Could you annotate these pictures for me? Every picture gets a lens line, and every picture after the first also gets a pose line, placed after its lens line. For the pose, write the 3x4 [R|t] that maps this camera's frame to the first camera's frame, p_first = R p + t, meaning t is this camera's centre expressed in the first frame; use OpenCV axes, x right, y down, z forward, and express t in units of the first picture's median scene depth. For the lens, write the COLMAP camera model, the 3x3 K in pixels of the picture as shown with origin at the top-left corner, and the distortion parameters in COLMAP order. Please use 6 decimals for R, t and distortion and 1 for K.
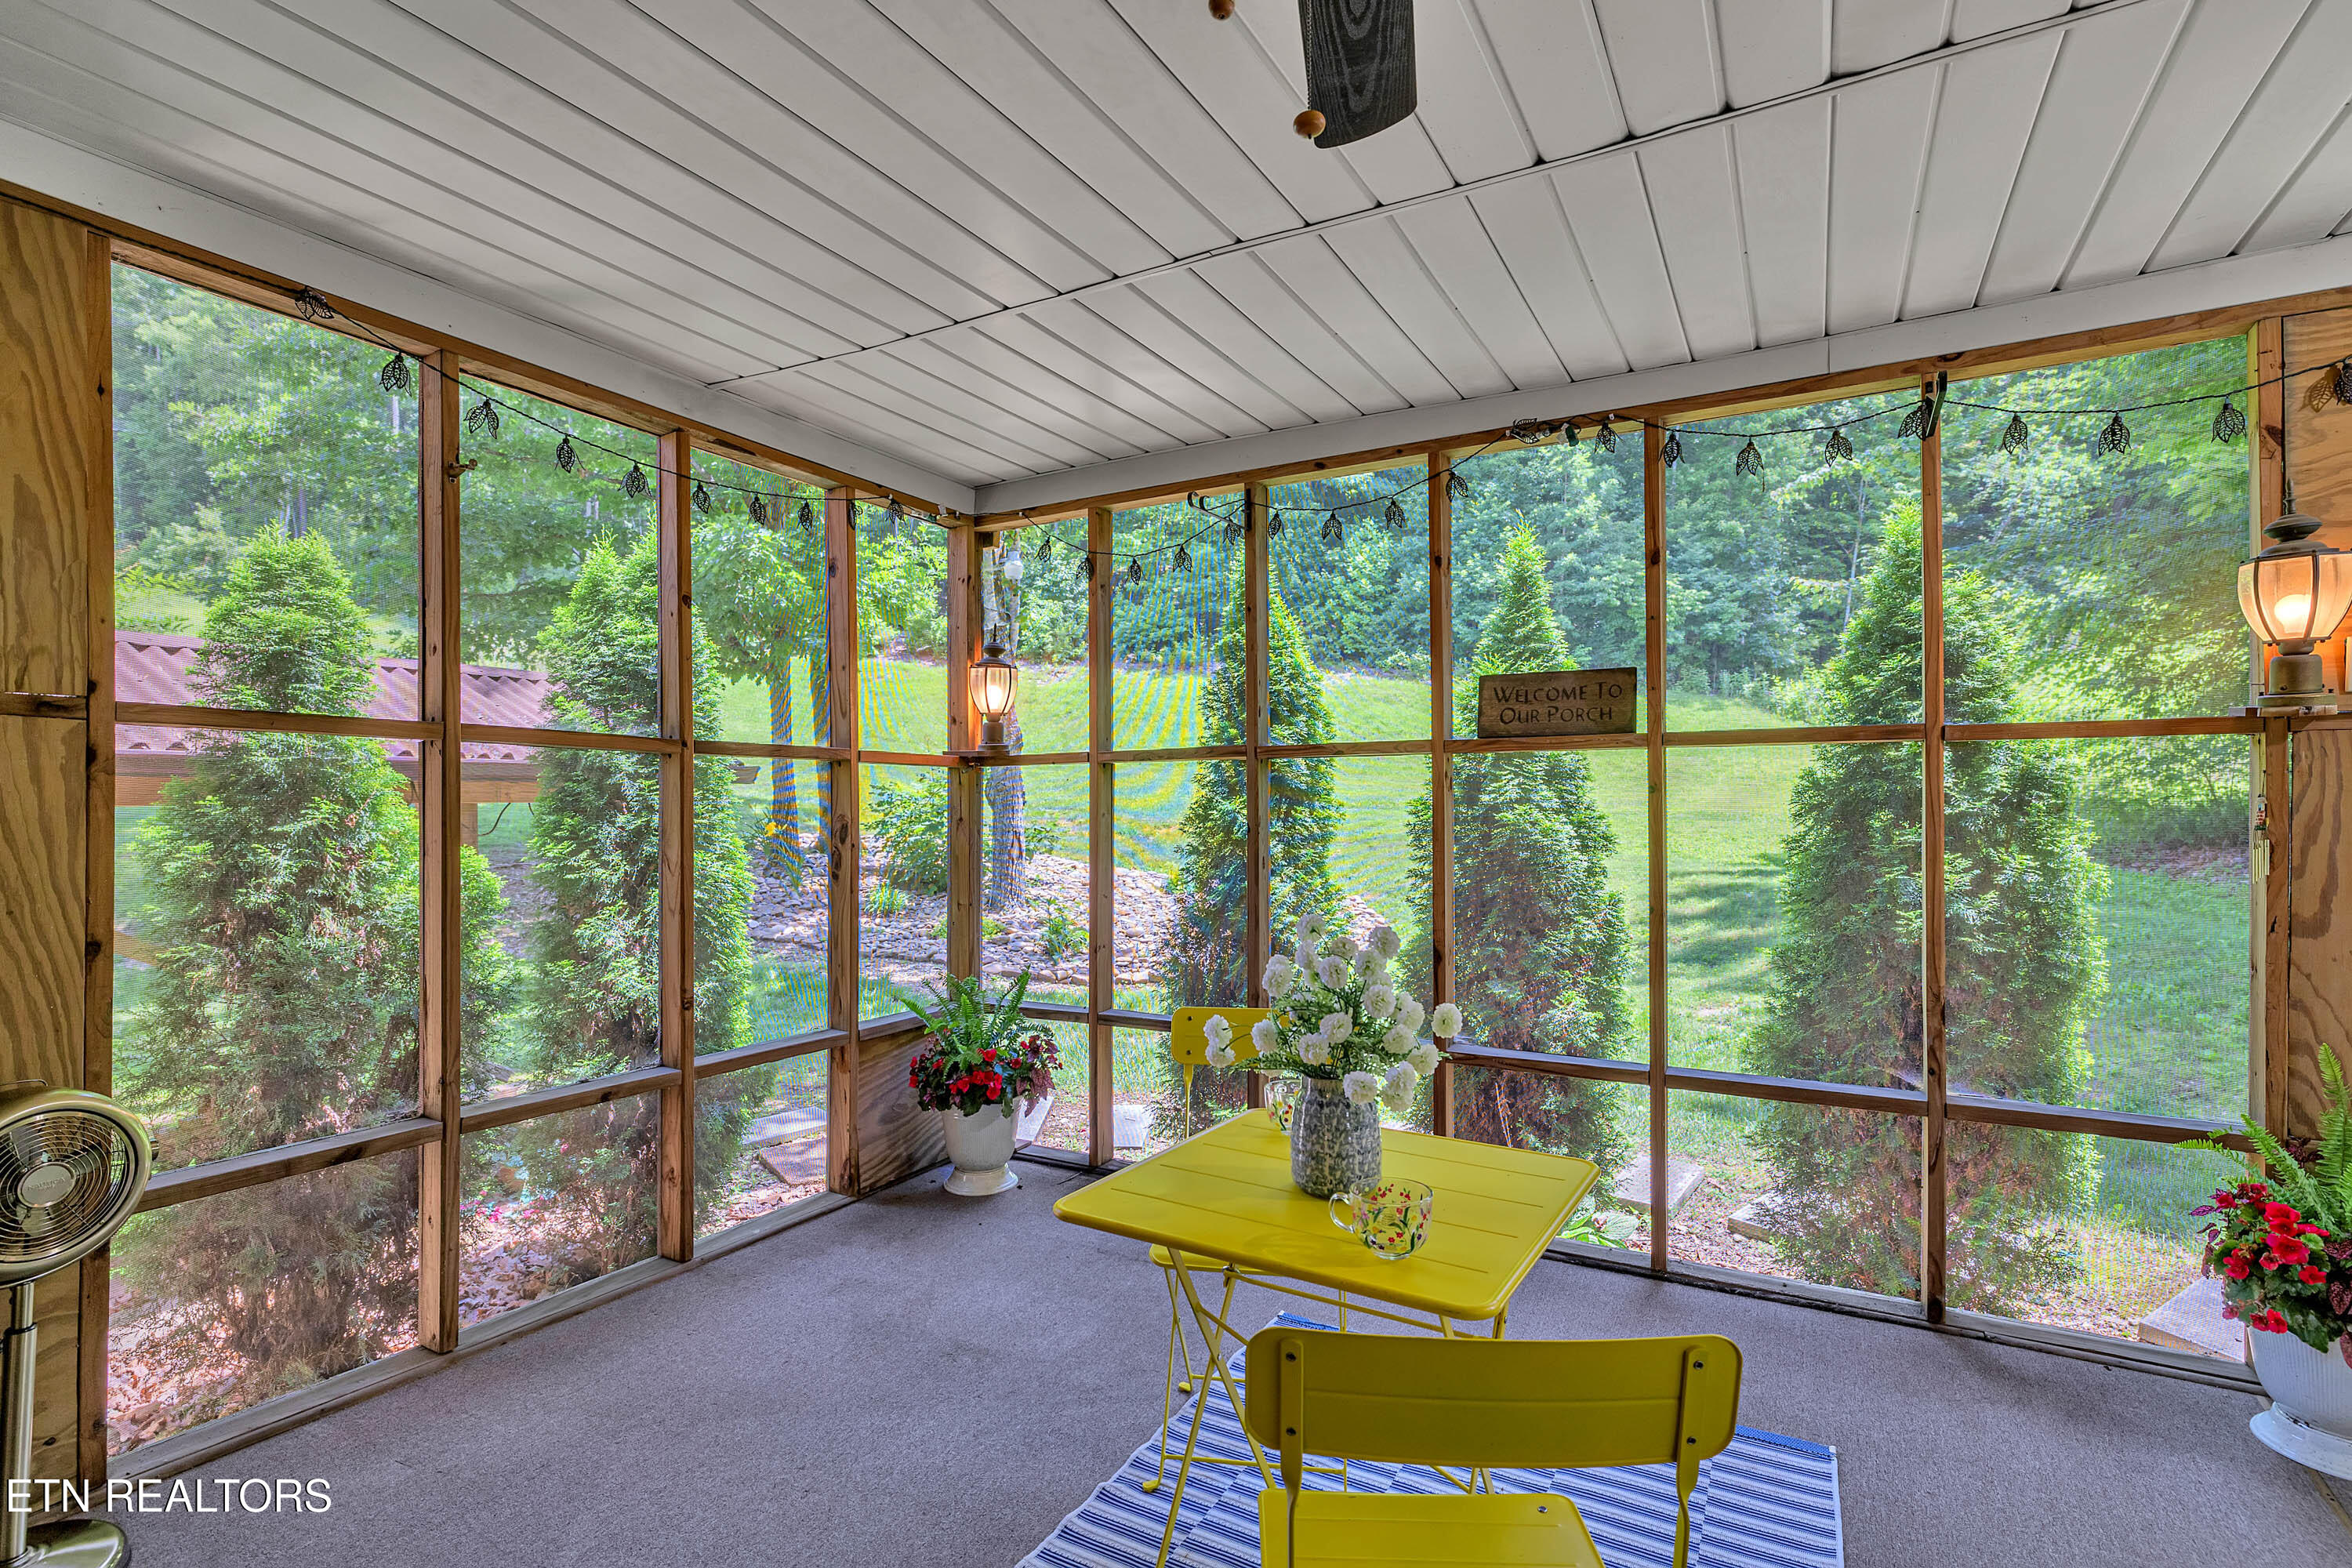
lens RADIAL K [[1120.2, 0, 1173.6], [0, 1120.2, 780.7], [0, 0, 1]] dist [0.000122, 0.001322]
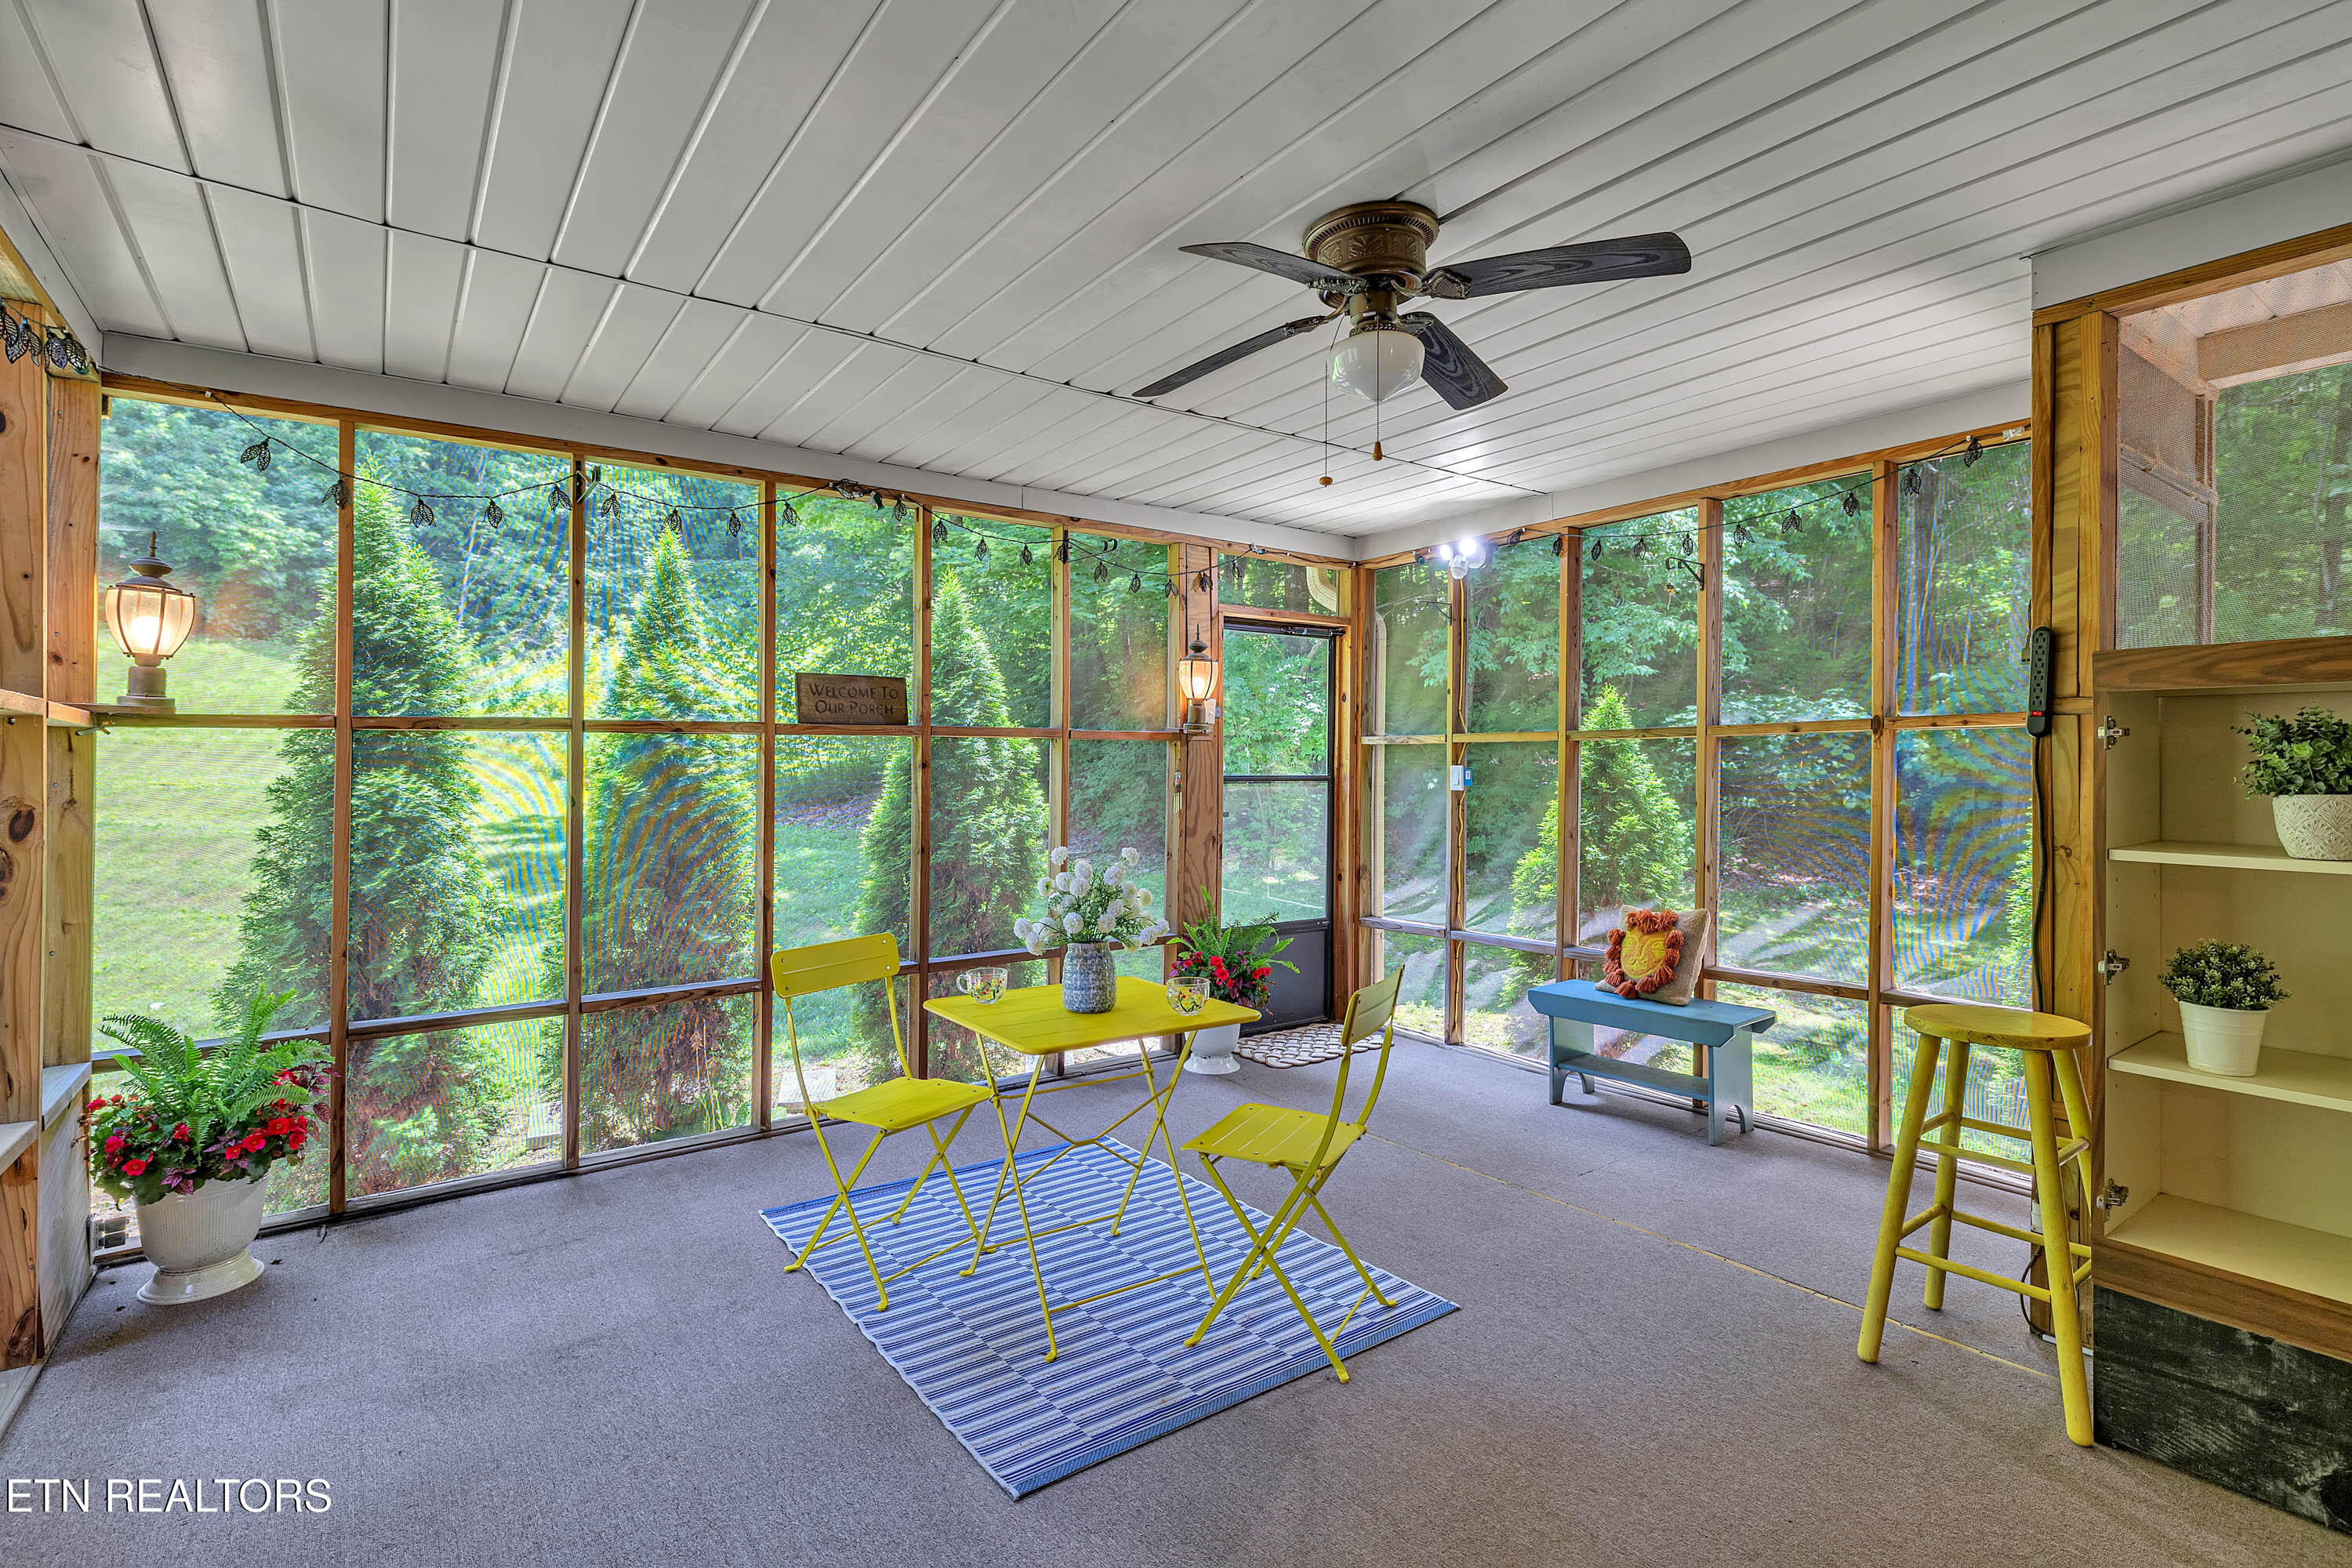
lens RADIAL K [[1120.2, 0, 1188.9], [0, 1120.2, 760.9], [0, 0, 1]] dist [0.000122, 0.001322]
pose [[0.402659, 0.008640, 0.915309, -0.558043], [-0.018092, 0.999835, -0.001478, -0.001692], [-0.915171, -0.015965, 0.402749, 0.087555]]
